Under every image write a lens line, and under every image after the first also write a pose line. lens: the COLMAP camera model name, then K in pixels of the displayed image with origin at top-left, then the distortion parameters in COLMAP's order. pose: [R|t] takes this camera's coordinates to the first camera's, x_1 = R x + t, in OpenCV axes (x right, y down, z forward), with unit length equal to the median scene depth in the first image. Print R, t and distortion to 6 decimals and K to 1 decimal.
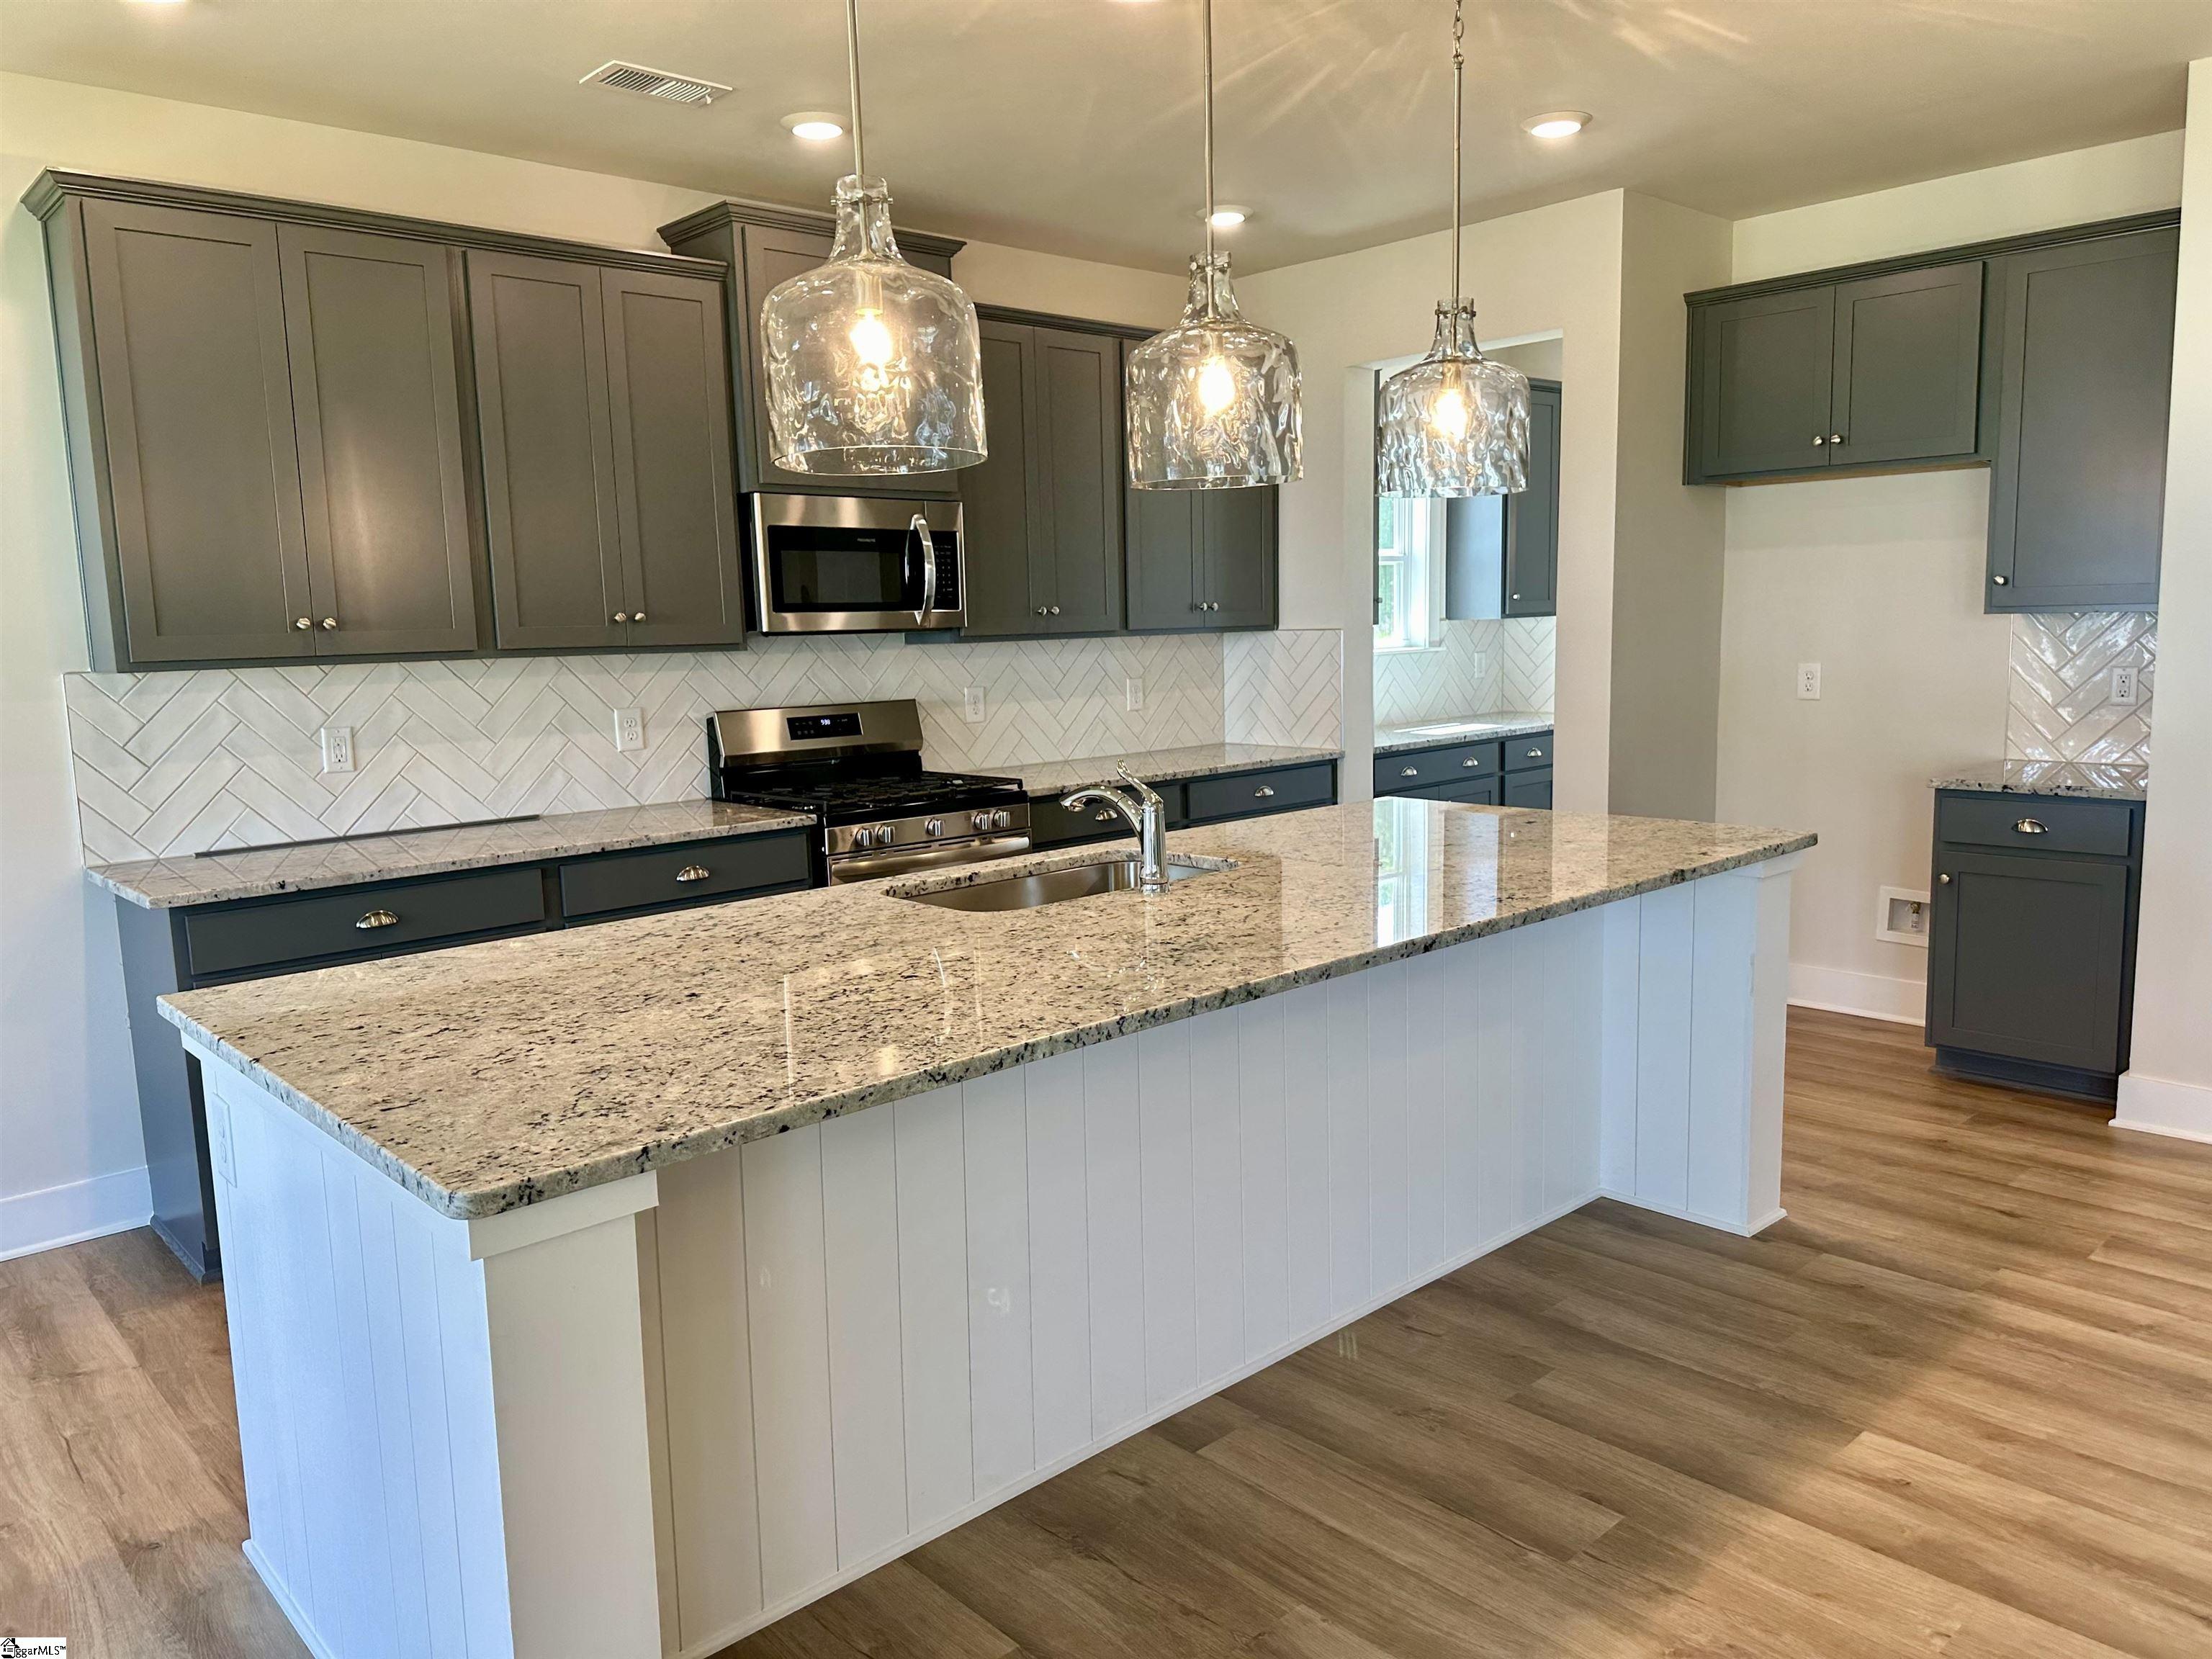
lens RADIAL K [[1566.1, 0, 1108.2], [0, 1566.1, 819.7], [0, 0, 1]] dist [0.059173, -0.072675]
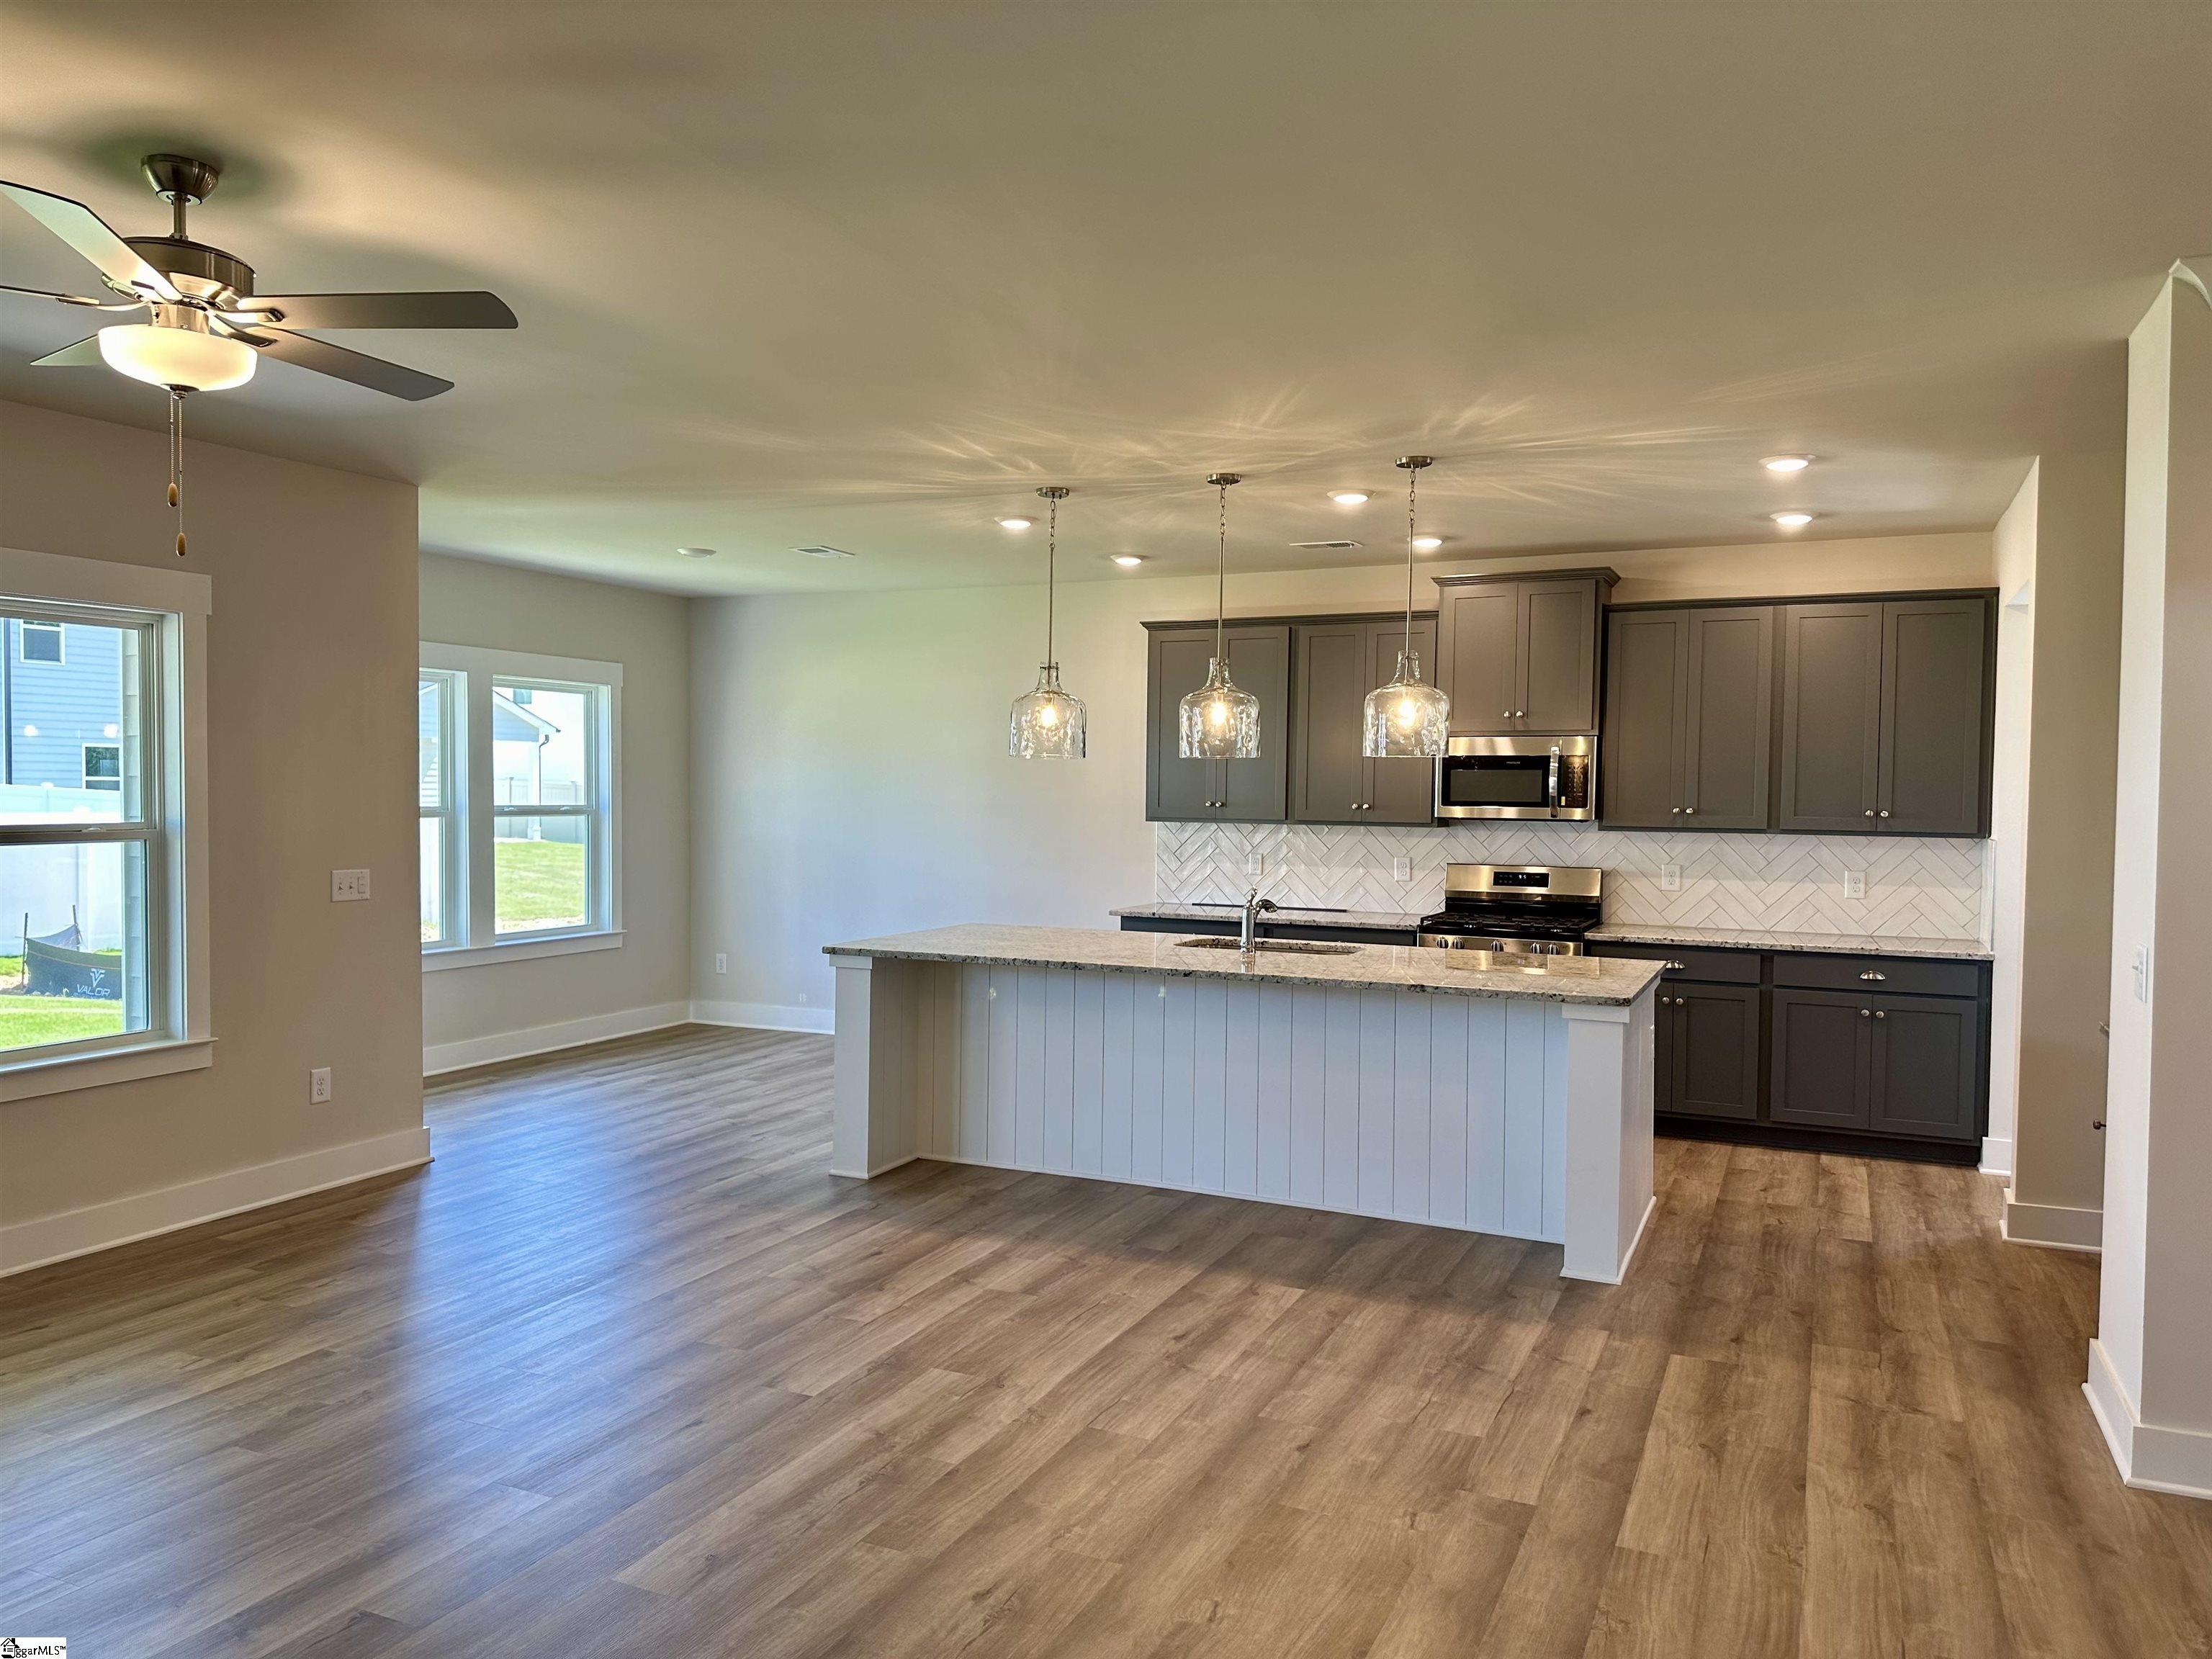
lens RADIAL K [[1566.1, 0, 1092.6], [0, 1566.1, 831.5], [0, 0, 1]] dist [0.059173, -0.072675]
pose [[0.365079, 0.057453, -0.929202, 1.479823], [-0.139826, 0.990156, 0.006285, -0.076512], [0.920416, 0.127632, 0.369518, 0.040481]]
